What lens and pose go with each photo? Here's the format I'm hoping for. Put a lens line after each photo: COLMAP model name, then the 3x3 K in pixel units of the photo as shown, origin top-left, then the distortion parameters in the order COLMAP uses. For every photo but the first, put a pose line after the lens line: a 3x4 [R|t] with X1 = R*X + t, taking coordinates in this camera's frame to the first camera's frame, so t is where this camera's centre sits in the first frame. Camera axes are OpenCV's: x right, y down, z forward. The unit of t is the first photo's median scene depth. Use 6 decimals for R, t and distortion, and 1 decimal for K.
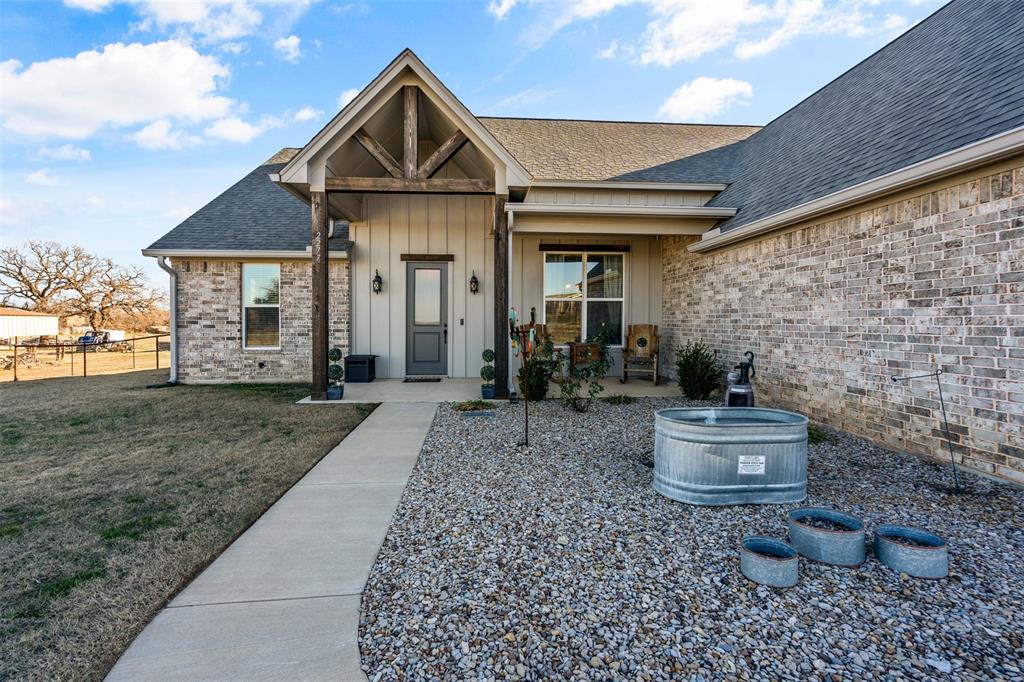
lens RADIAL K [[469.9, 0, 509.2], [0, 469.9, 335.6], [0, 0, 1]] dist [-0.001761, 0.000269]
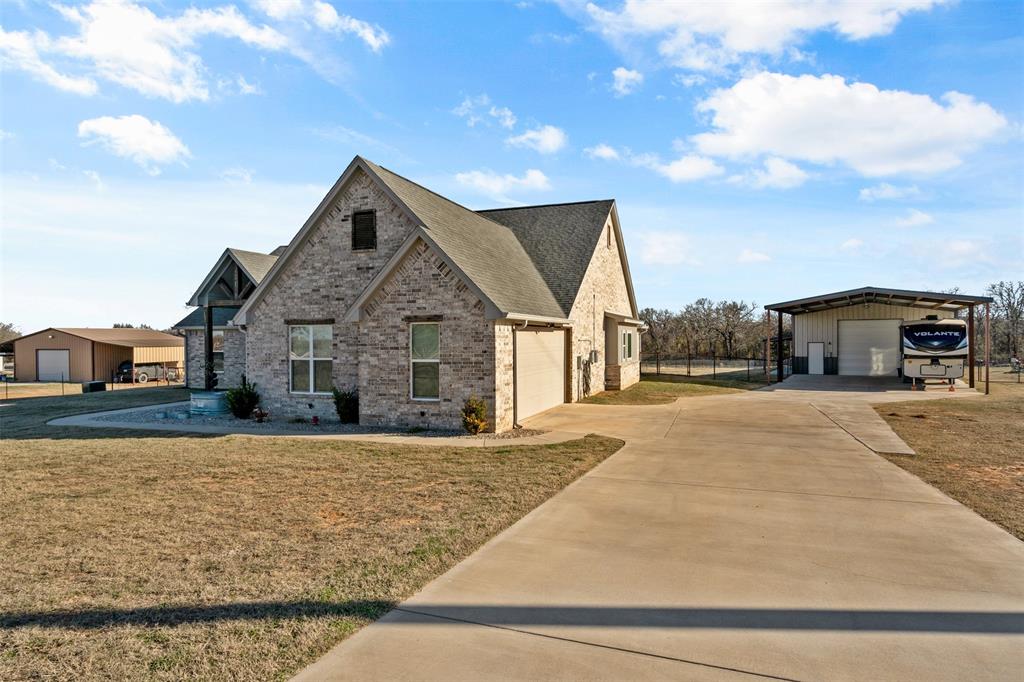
lens RADIAL K [[617.0, 0, 512.5], [0, 617.0, 360.8], [0, 0, 1]] dist [0.001119, -0.000164]
pose [[0.907242, 0.011042, -0.420465, 1.830764], [-0.006627, 0.999907, 0.011959, -0.062394], [0.420558, -0.008064, 0.907230, -0.942561]]
